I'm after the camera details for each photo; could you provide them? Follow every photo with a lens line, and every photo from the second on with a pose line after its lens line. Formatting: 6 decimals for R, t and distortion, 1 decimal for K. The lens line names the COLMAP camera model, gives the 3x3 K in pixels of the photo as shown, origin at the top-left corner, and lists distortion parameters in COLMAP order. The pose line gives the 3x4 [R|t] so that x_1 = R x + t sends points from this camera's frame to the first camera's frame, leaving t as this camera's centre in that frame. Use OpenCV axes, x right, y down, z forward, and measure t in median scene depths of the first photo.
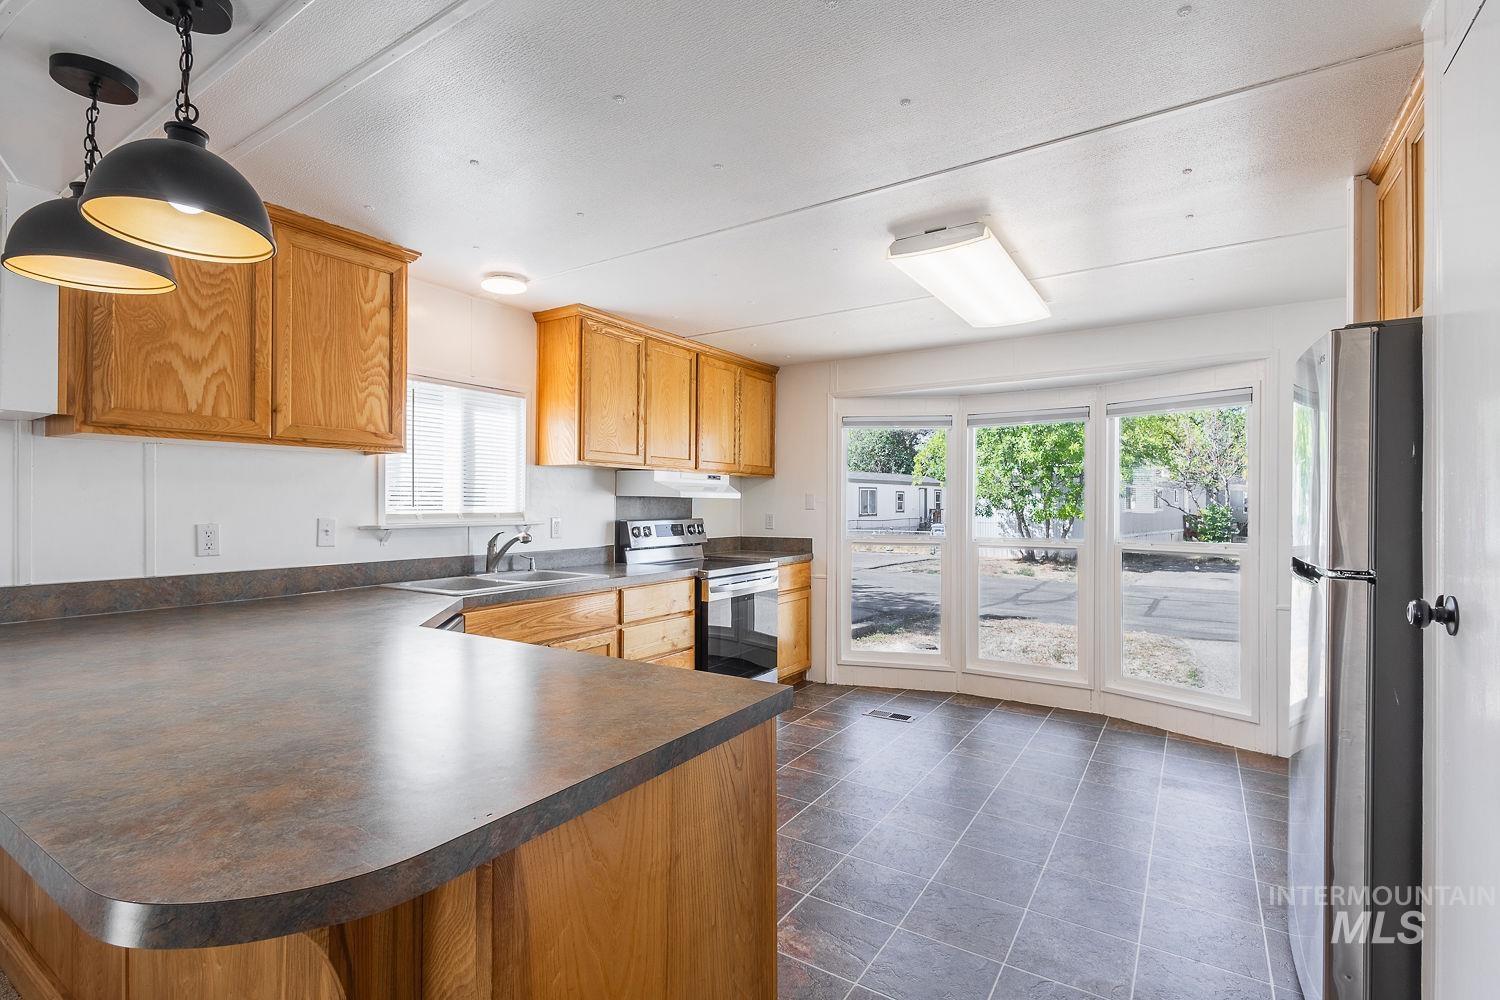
lens RADIAL K [[701.6, 0, 745.6], [0, 701.6, 503.1], [0, 0, 1]] dist [0.004393, -0.000583]
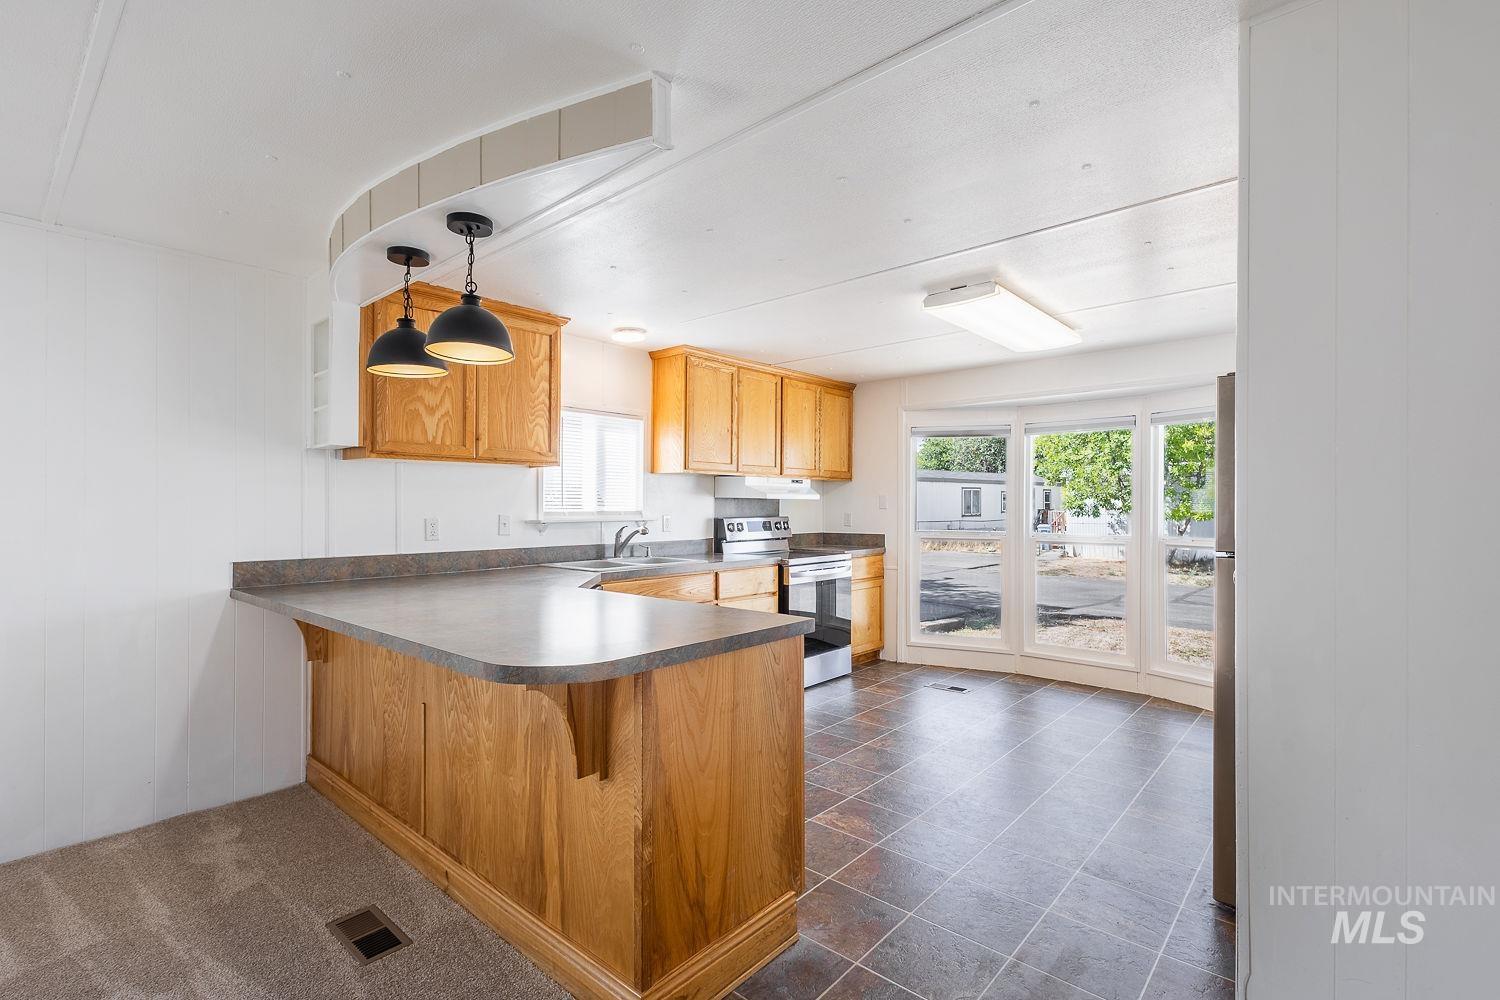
lens RADIAL K [[701.6, 0, 742.6], [0, 701.6, 500.8], [0, 0, 1]] dist [0.004393, -0.000583]
pose [[0.988352, -0.001230, -0.152178, 0.055602], [0.000653, 0.999992, -0.003839, 0.000247], [0.152182, 0.003695, 0.988346, -0.223115]]
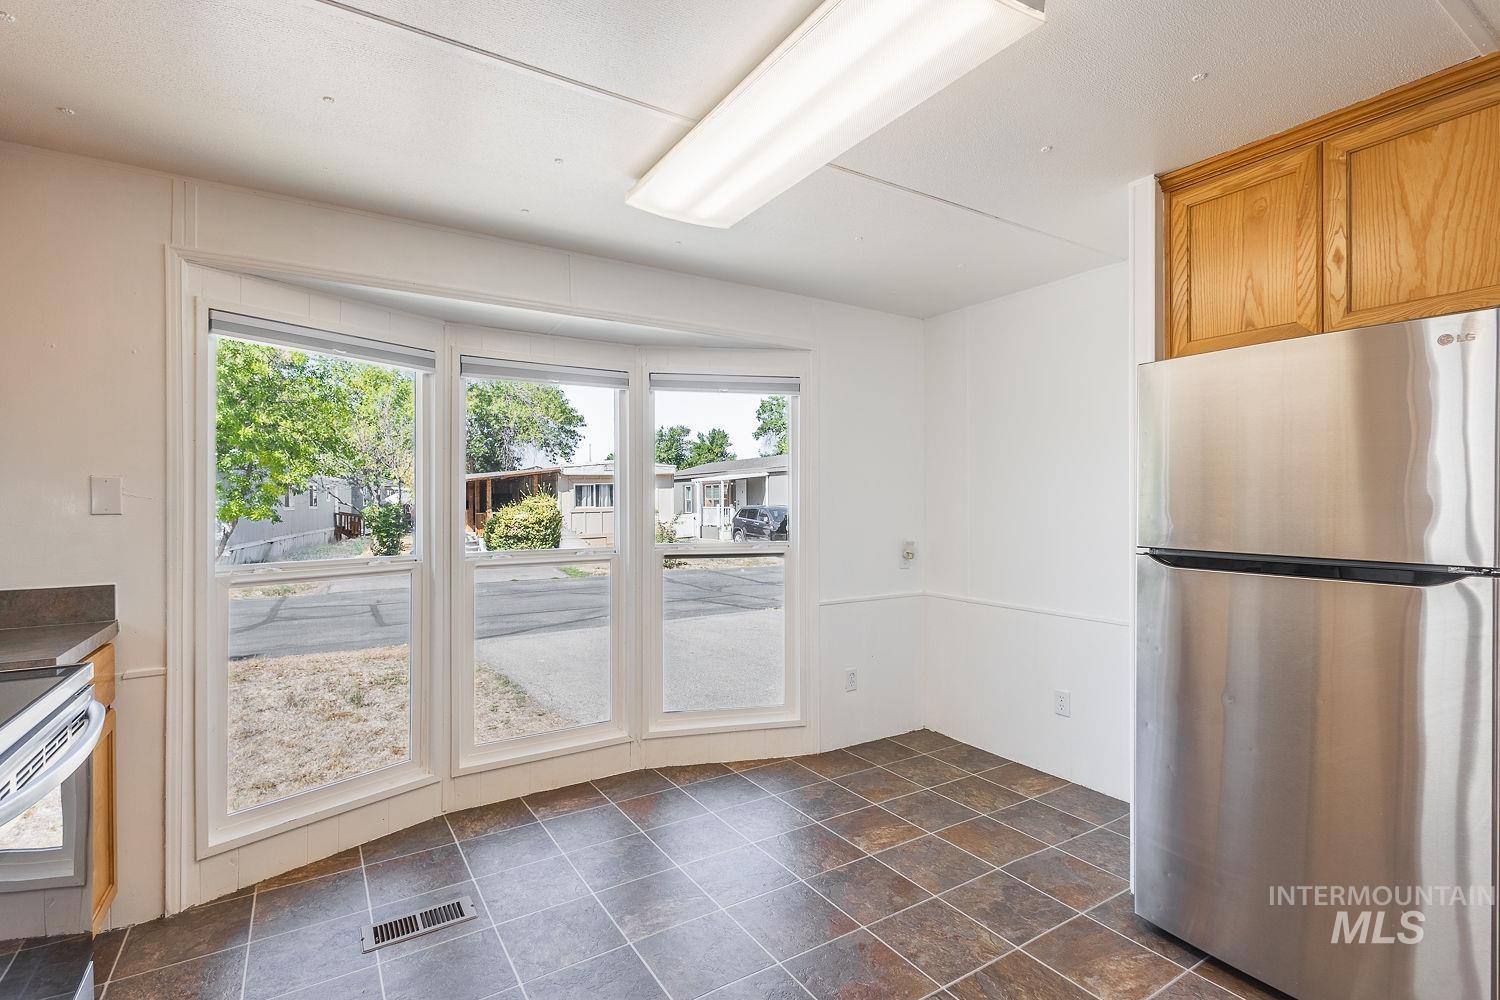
lens RADIAL K [[701.6, 0, 751.4], [0, 701.6, 501.0], [0, 0, 1]] dist [0.004393, -0.000583]
pose [[0.409607, -0.004480, 0.912251, -0.180906], [0.004329, 0.999986, 0.002967, 0.001628], [-0.912252, 0.002734, 0.409620, 0.677004]]
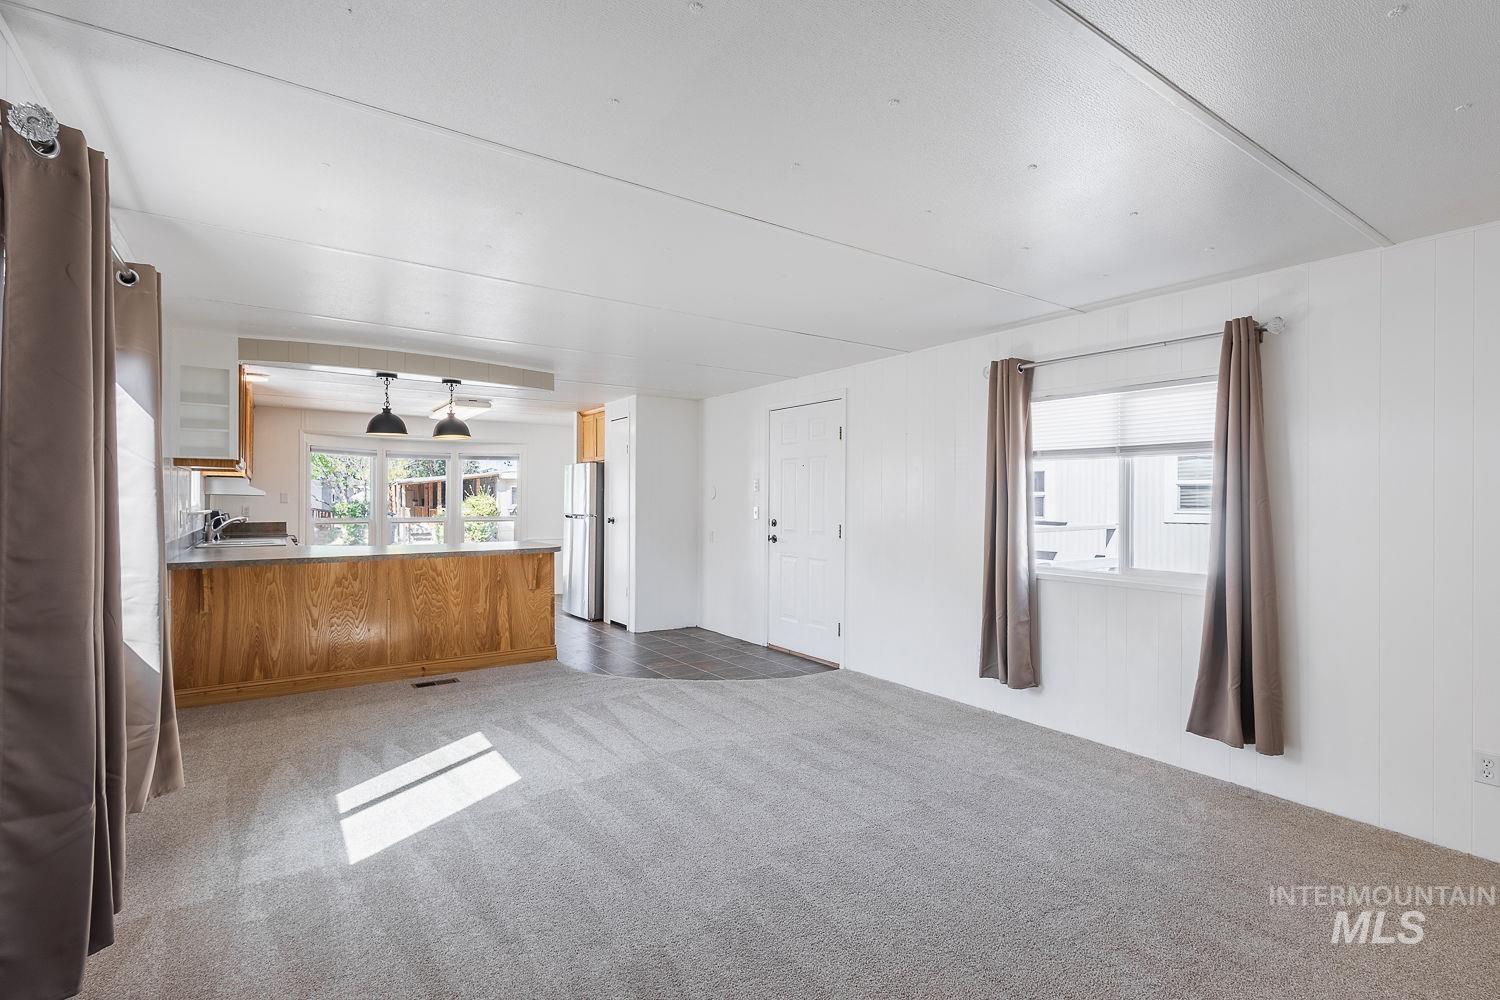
lens RADIAL K [[701.6, 0, 761.8], [0, 701.6, 497.8], [0, 0, 1]] dist [0.004393, -0.000583]
pose [[0.364094, 0.001847, 0.931361, -1.353444], [-0.001953, 0.999997, -0.001220, -0.004211], [-0.931360, -0.001375, 0.364096, -0.763709]]
